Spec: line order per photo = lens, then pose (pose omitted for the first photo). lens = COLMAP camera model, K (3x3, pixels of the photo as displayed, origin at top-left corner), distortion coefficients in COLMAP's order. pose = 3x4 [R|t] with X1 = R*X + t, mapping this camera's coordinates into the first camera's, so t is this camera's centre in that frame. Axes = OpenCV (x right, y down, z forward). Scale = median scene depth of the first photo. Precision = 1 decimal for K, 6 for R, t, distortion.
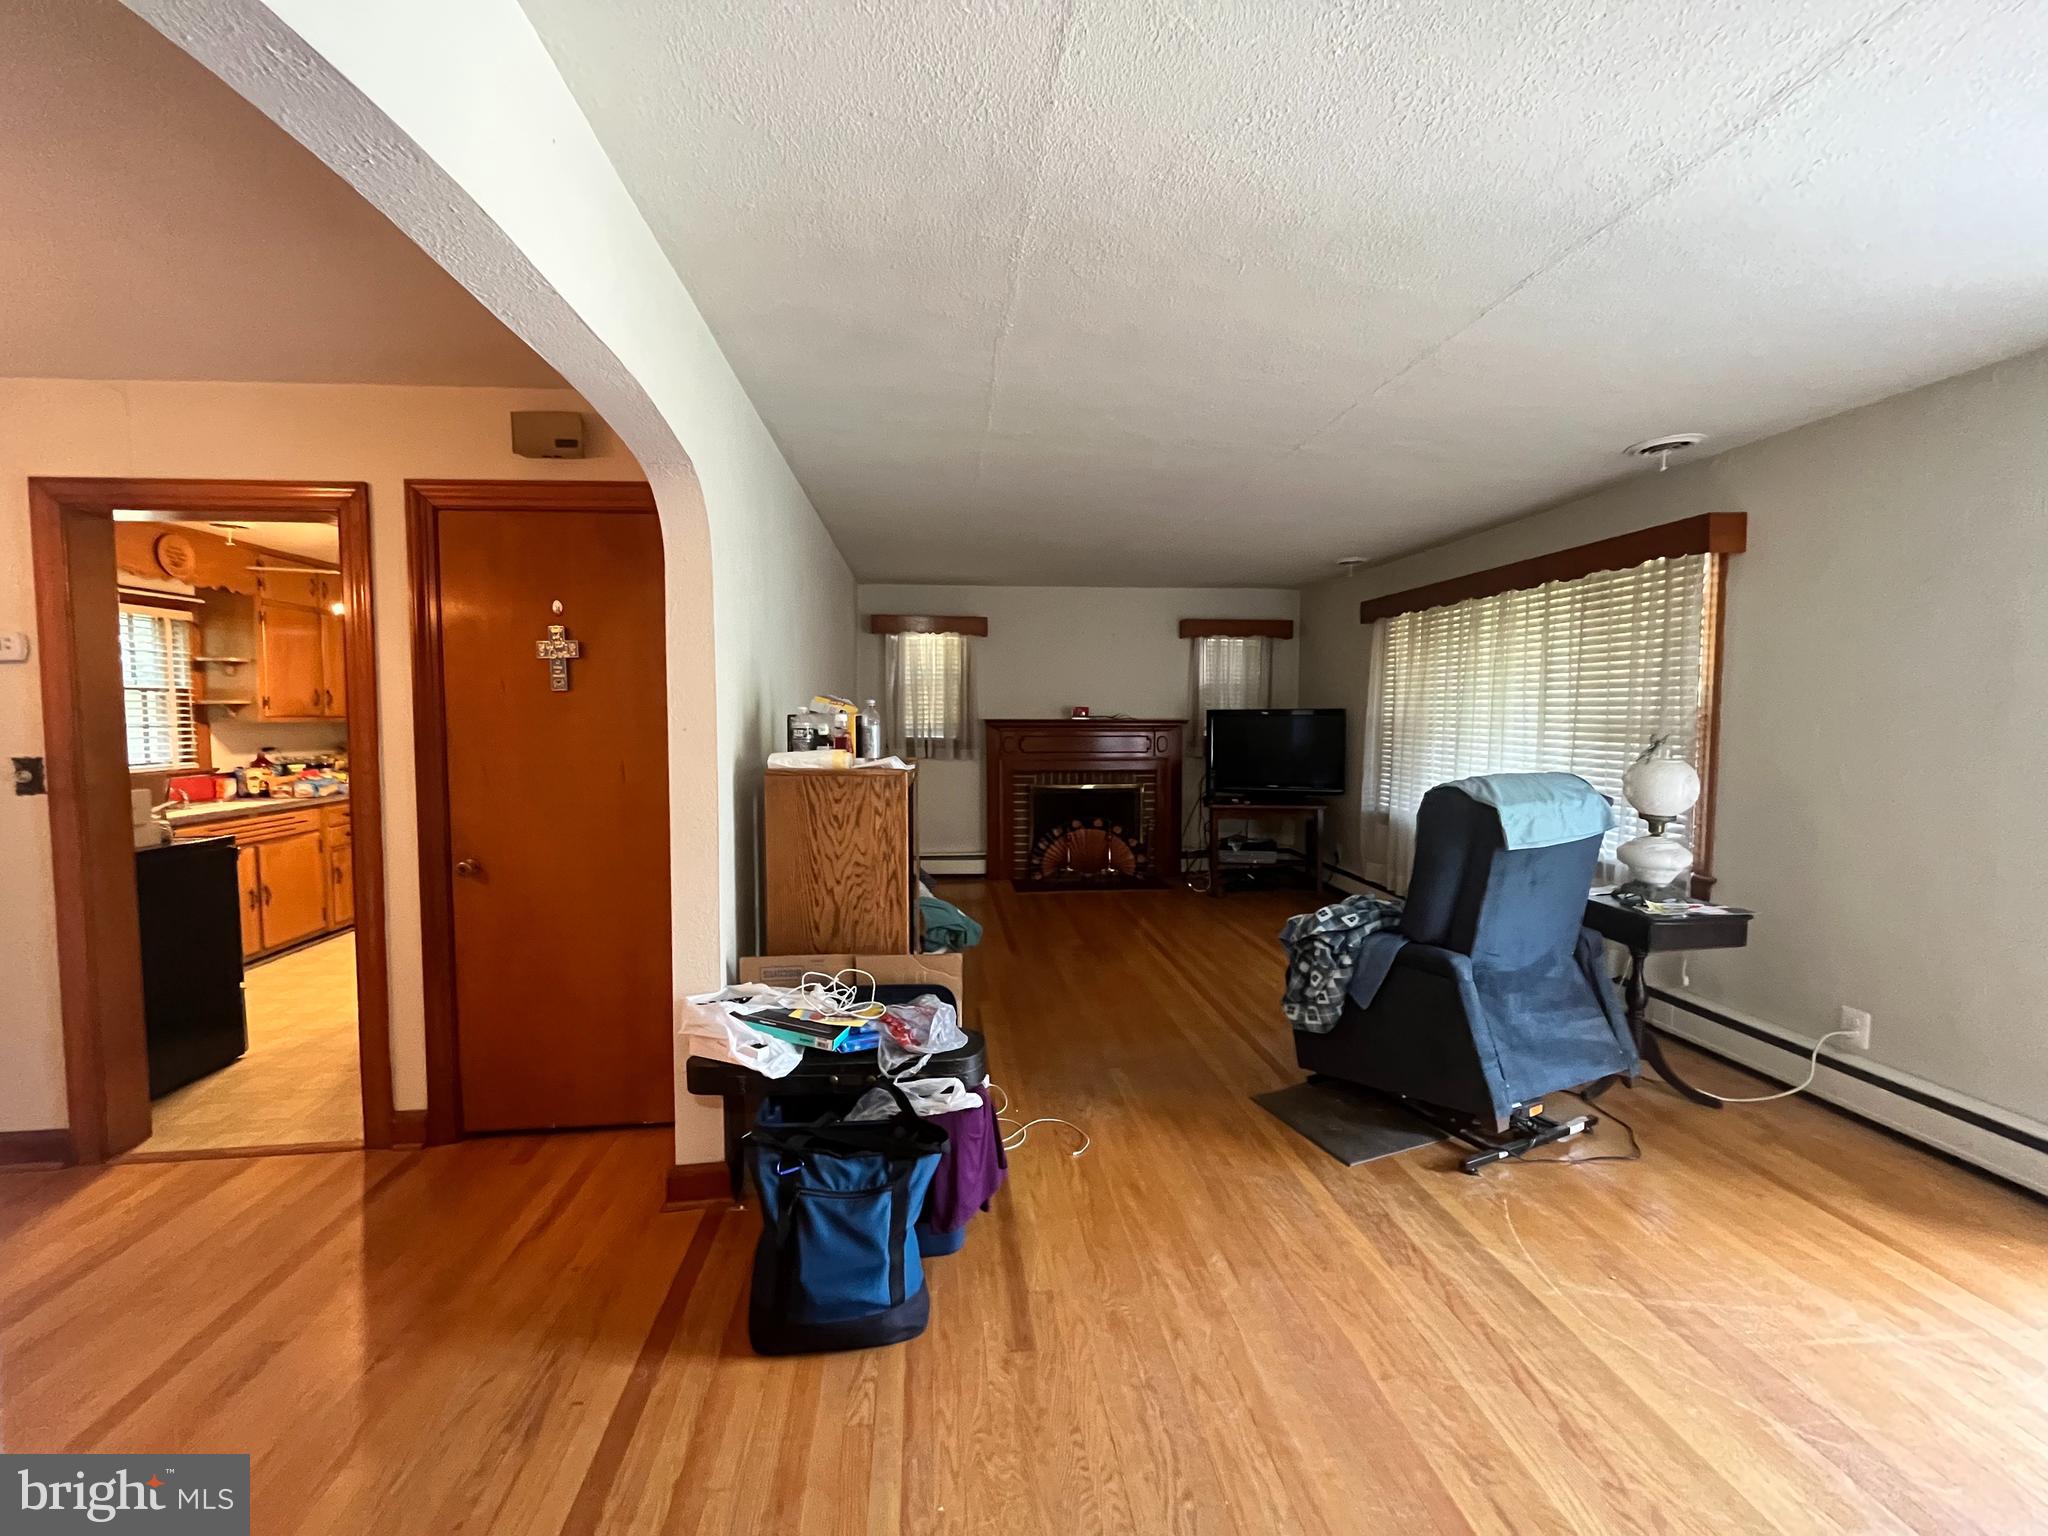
lens RADIAL K [[833.8, 0, 1024.2], [0, 833.8, 763.7], [0, 0, 1]] dist [-0.003950, -0.001007]
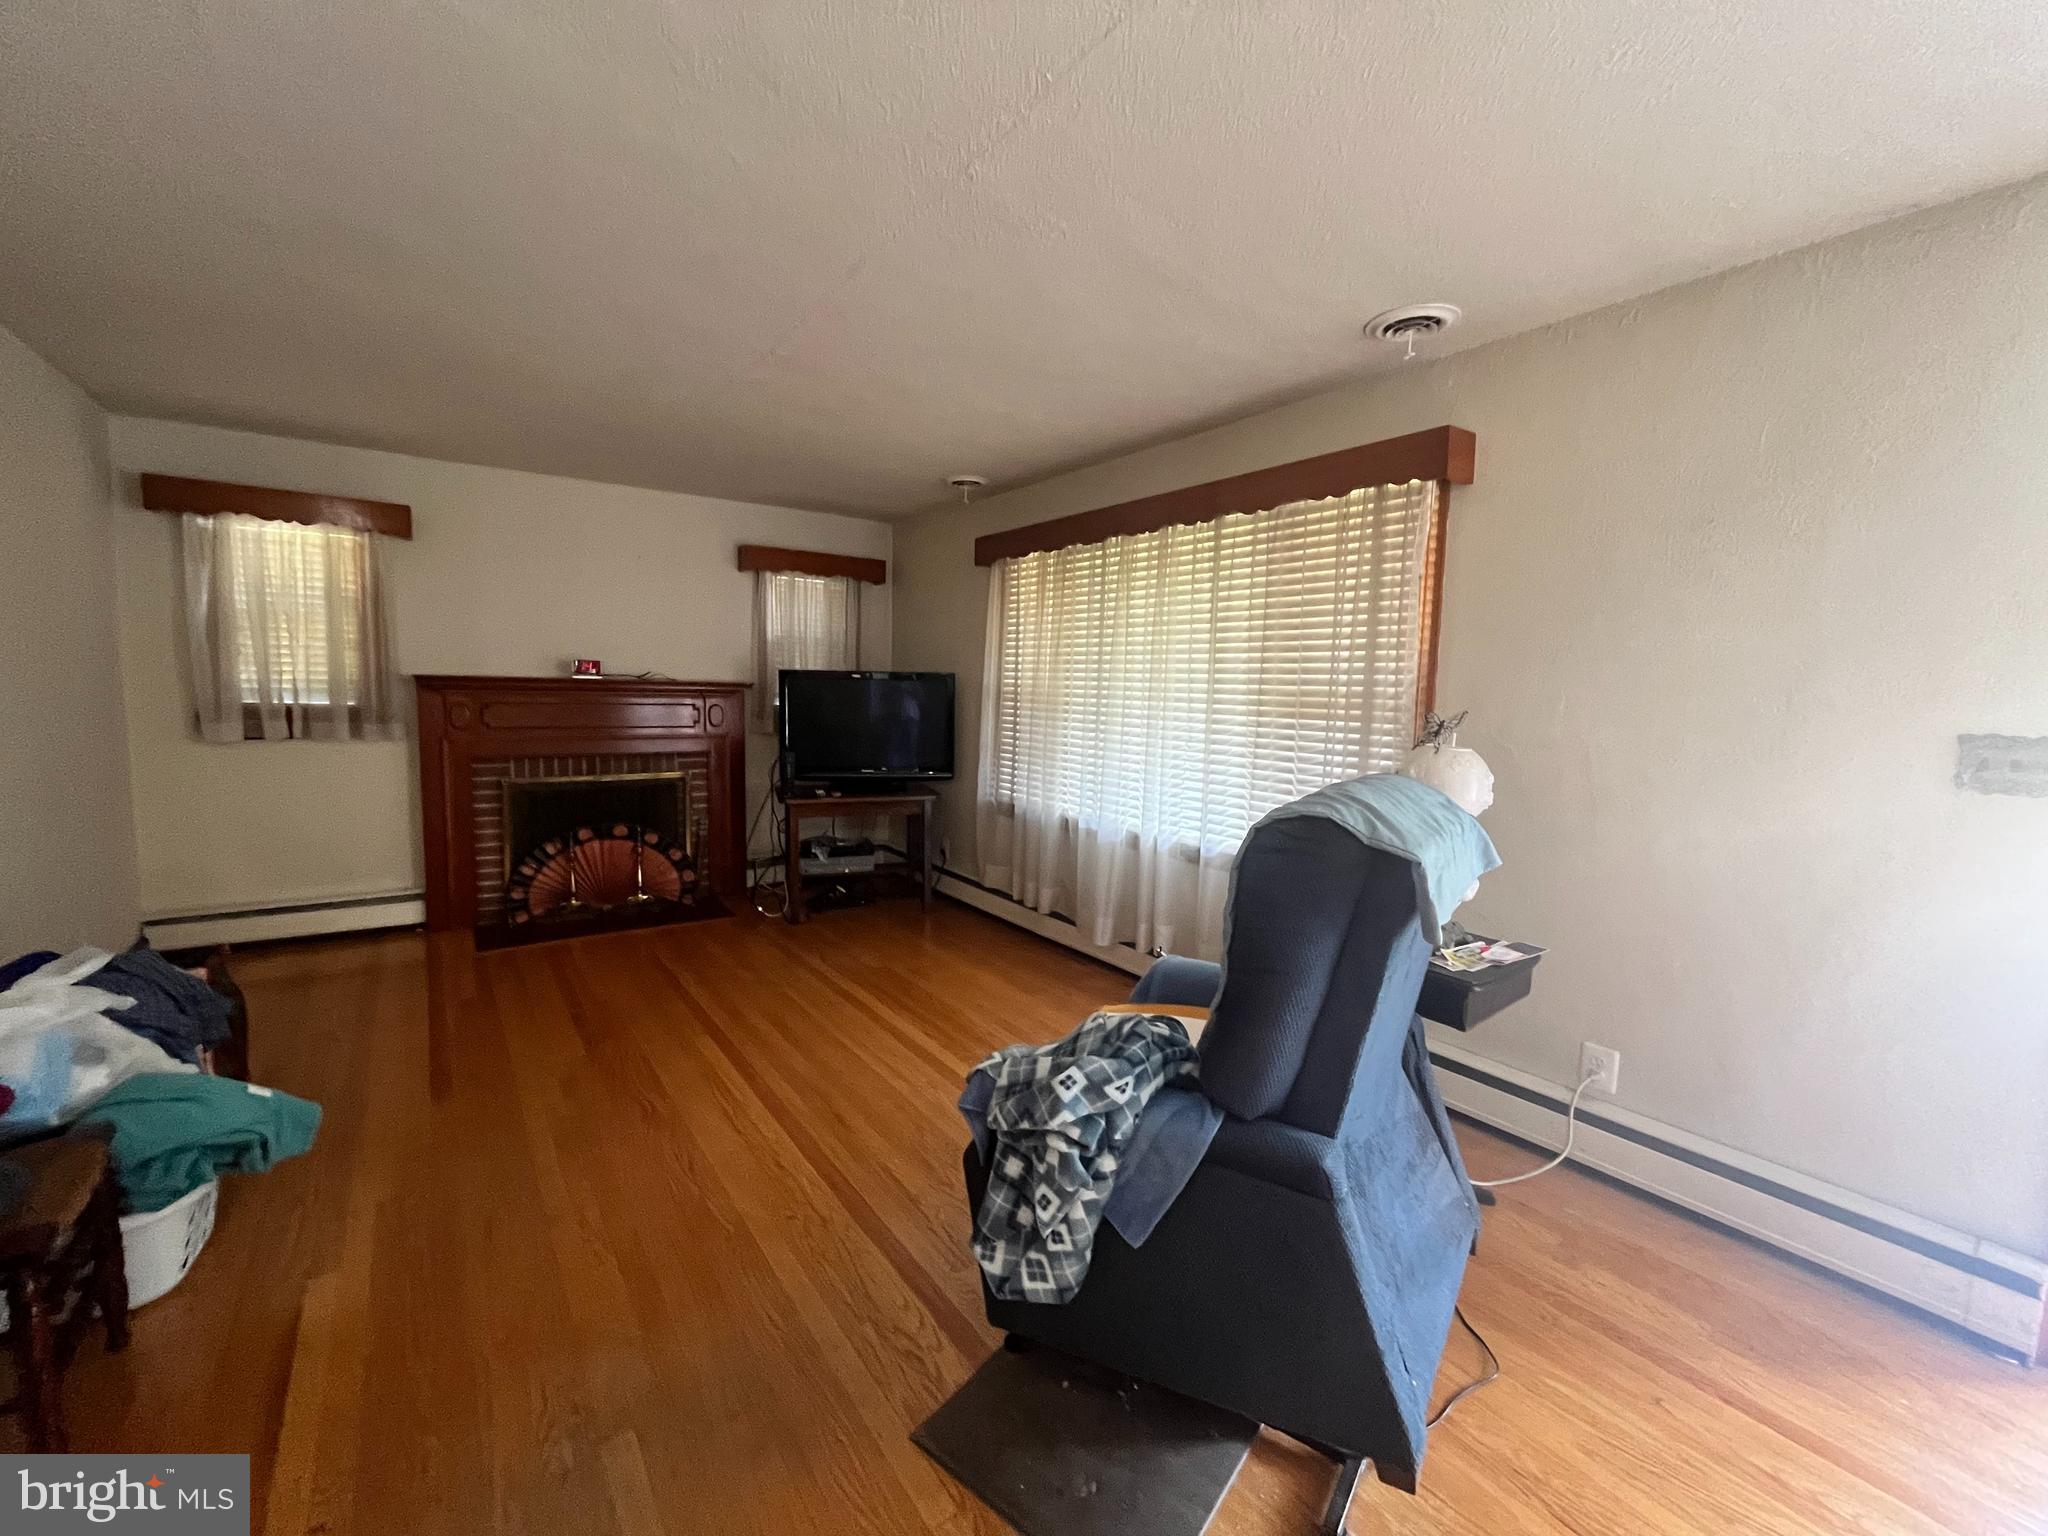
lens RADIAL K [[833.8, 0, 1024.2], [0, 833.8, 763.7], [0, 0, 1]] dist [-0.003950, -0.001007]
pose [[0.870689, -0.025460, 0.491175, 0.046068], [0.006452, 0.999165, 0.040355, -0.010469], [-0.491792, -0.031968, 0.870126, 0.263107]]
